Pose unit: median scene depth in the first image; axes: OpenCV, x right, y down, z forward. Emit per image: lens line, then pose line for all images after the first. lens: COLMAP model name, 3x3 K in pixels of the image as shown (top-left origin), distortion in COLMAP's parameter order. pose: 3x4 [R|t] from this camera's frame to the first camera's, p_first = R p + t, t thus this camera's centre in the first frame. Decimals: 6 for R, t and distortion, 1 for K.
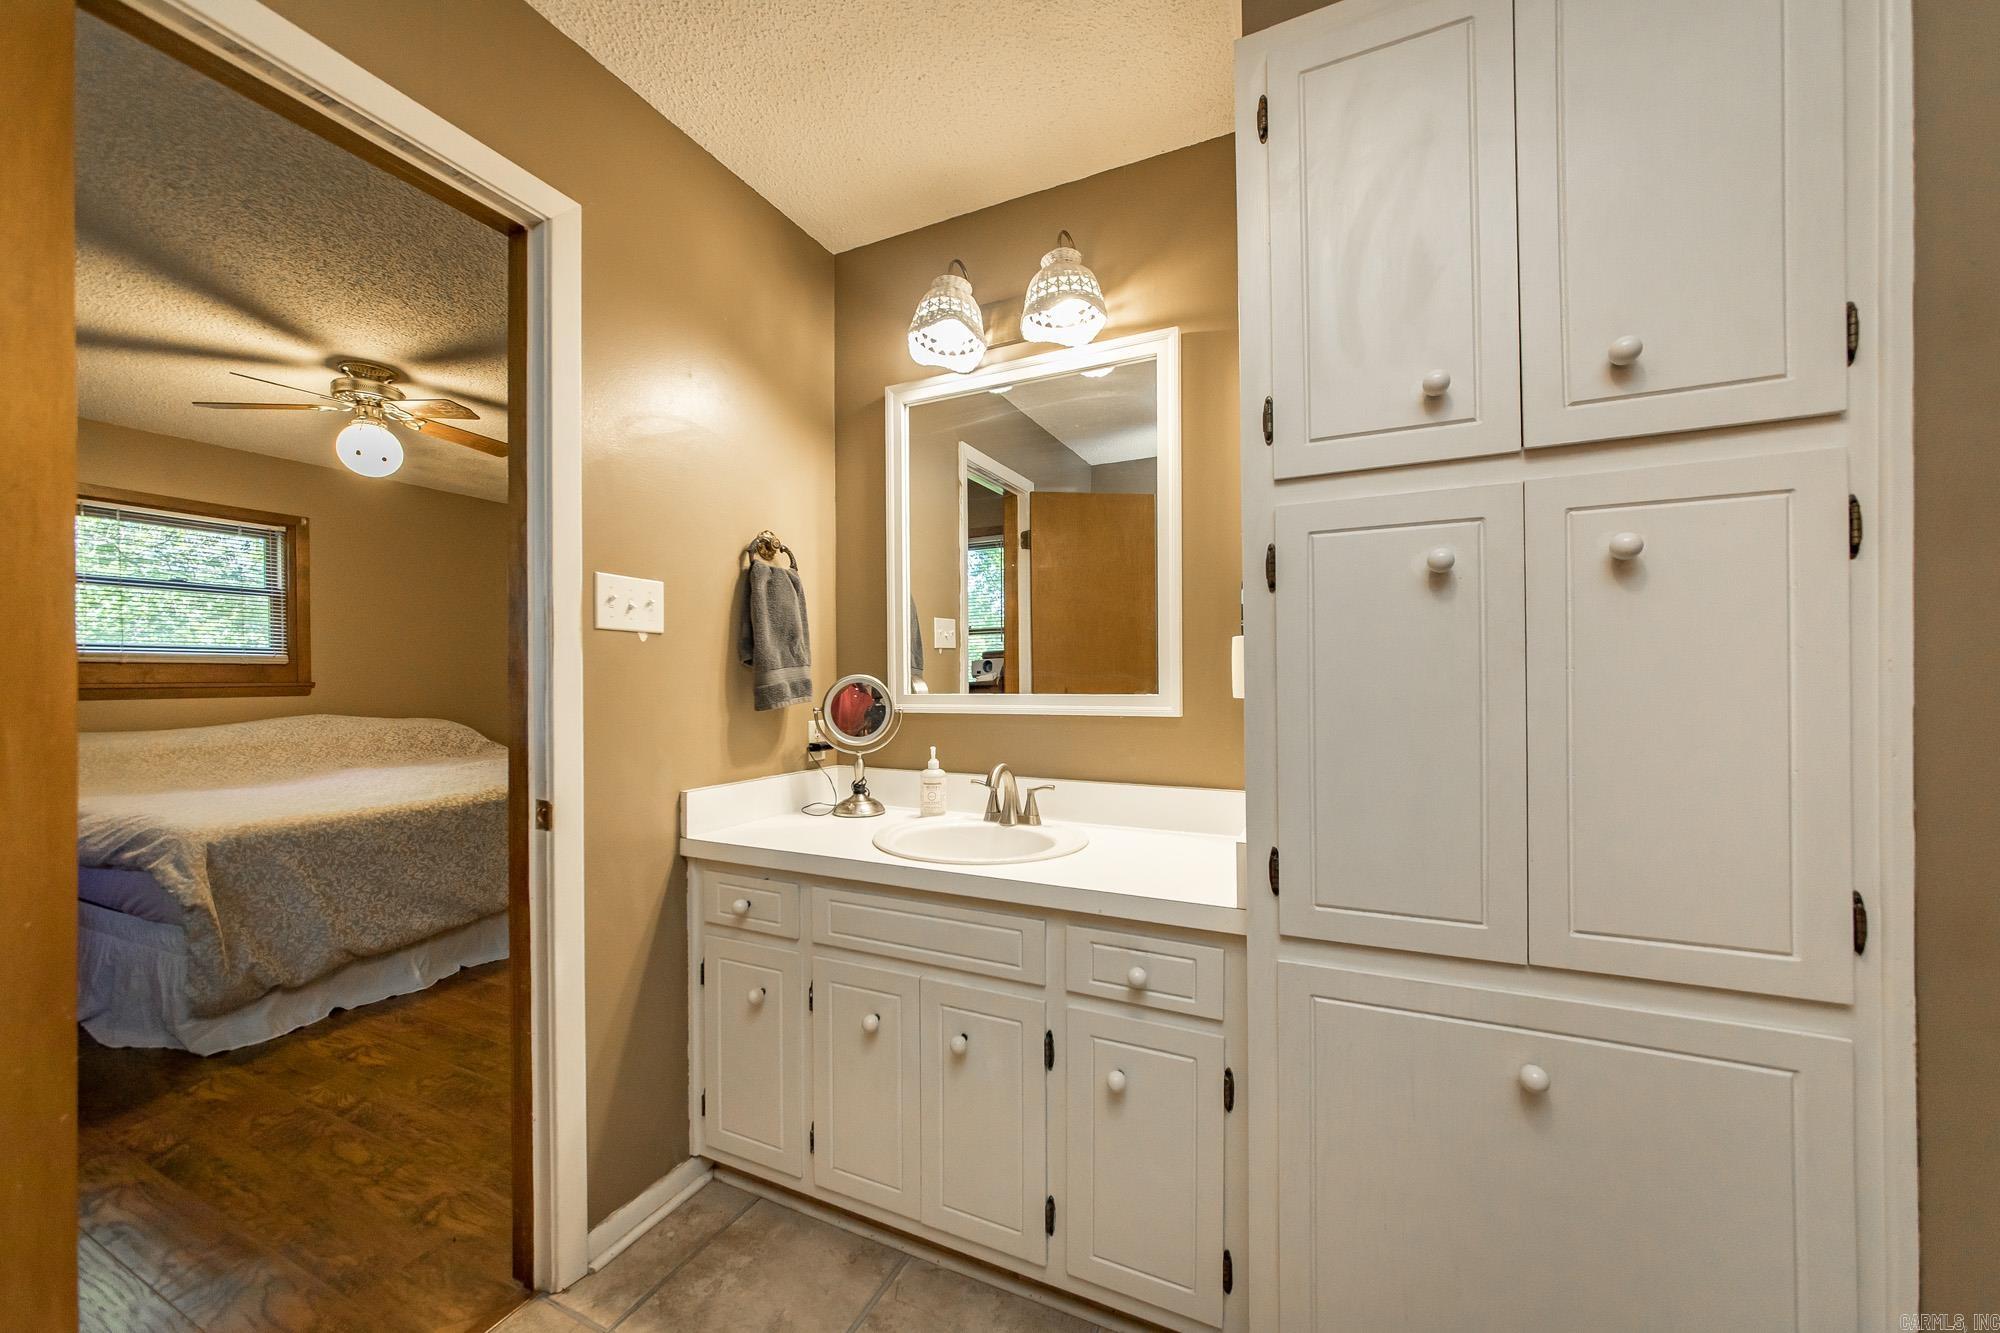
lens RADIAL K [[719.1, 0, 1020.5], [0, 719.1, 680.8], [0, 0, 1]] dist [-0.016768, 0.001308]
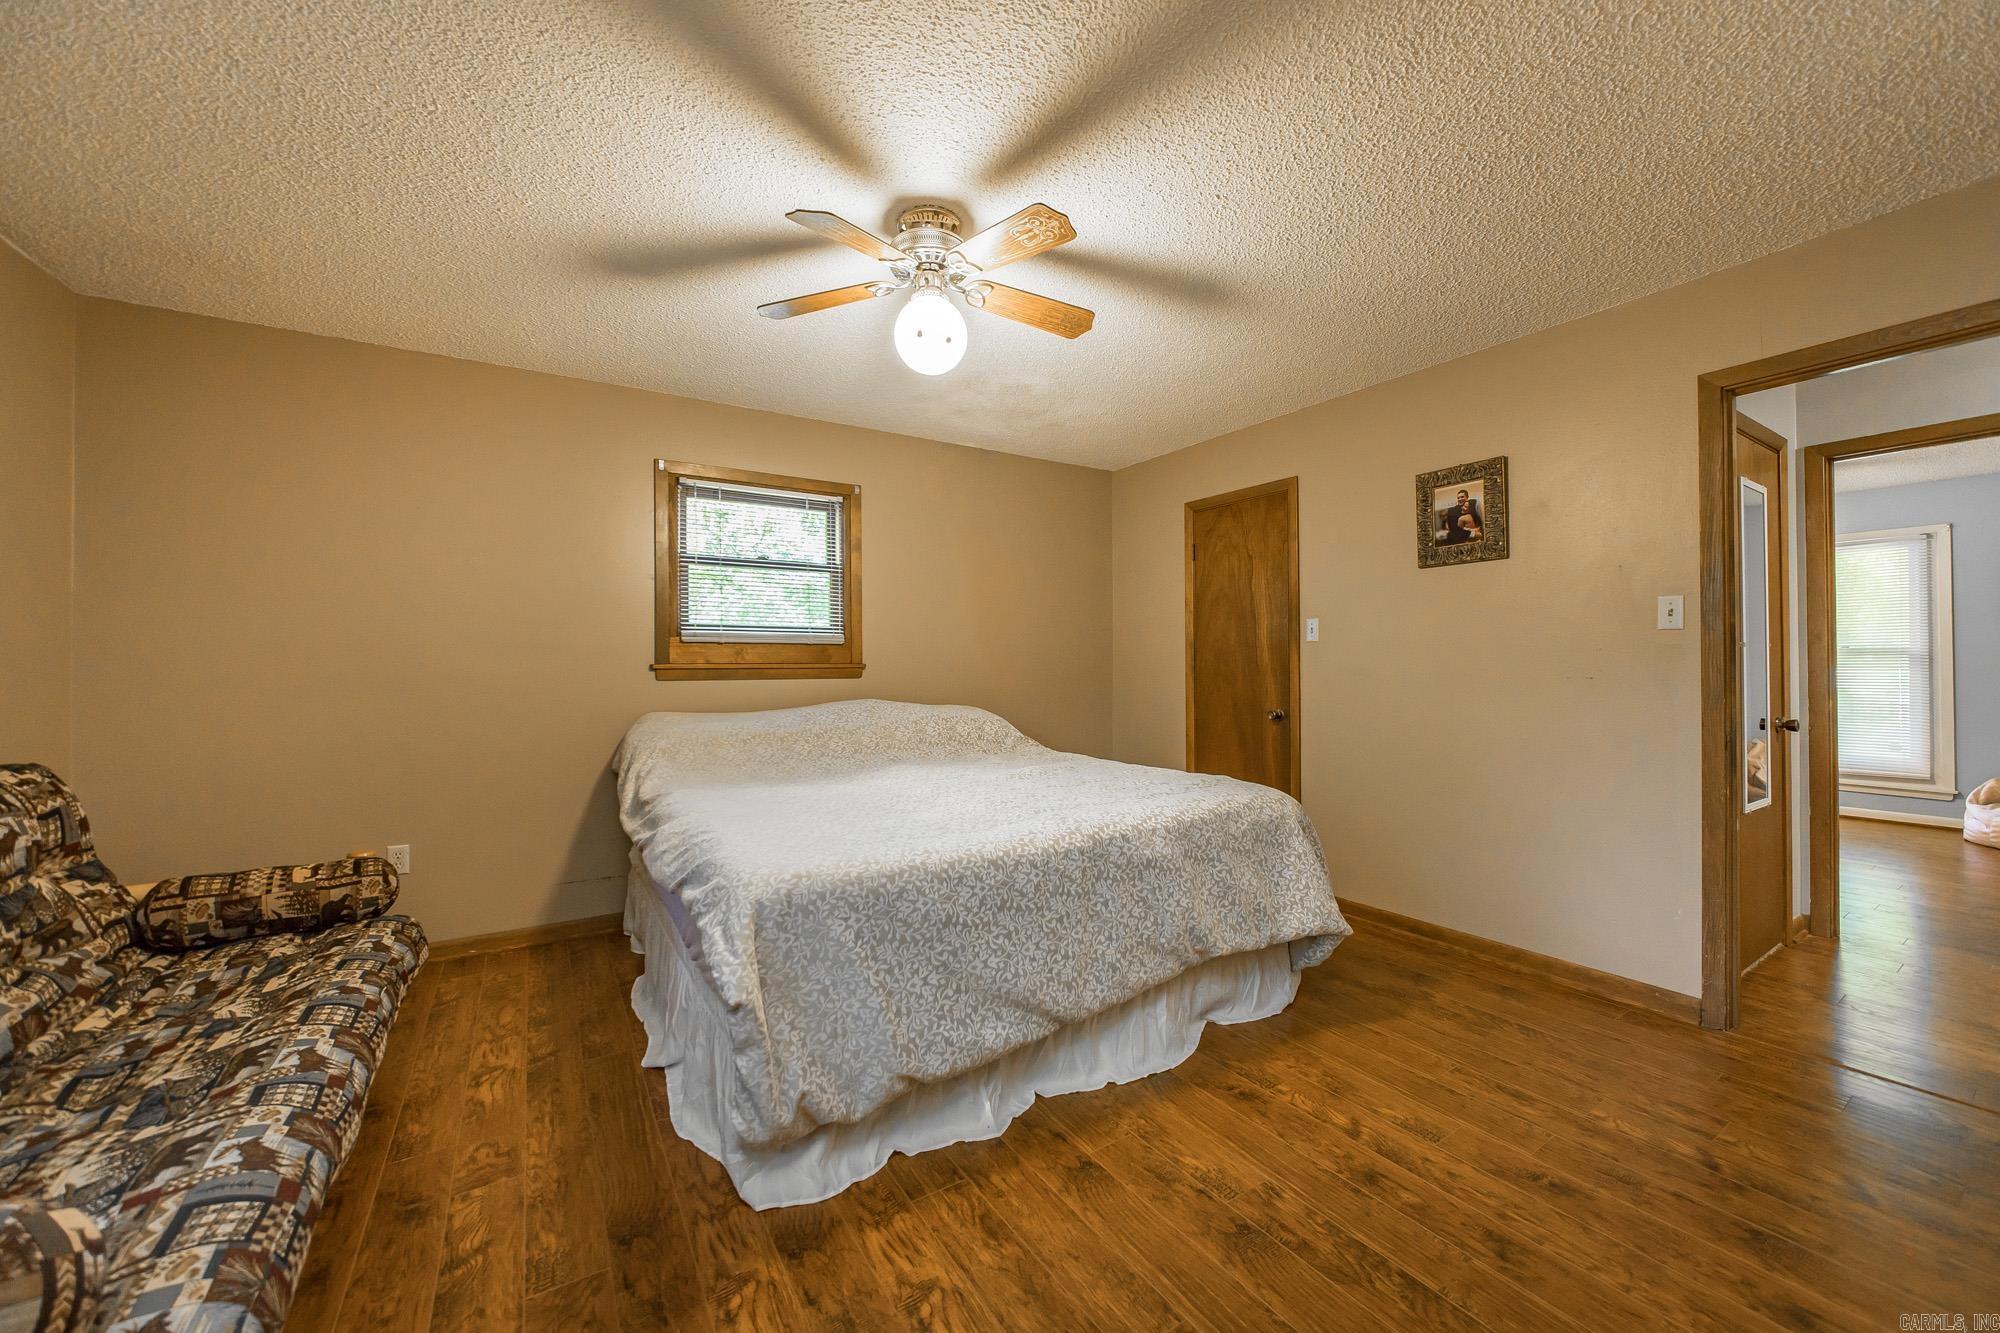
lens RADIAL K [[719.1, 0, 1003.6], [0, 719.1, 662.0], [0, 0, 1]] dist [-0.016768, 0.001308]
pose [[0.833896, -0.001431, -0.551919, -0.492856], [0.000227, 0.999997, -0.002250, 0.003461], [0.551921, 0.001751, 0.833895, 0.475636]]
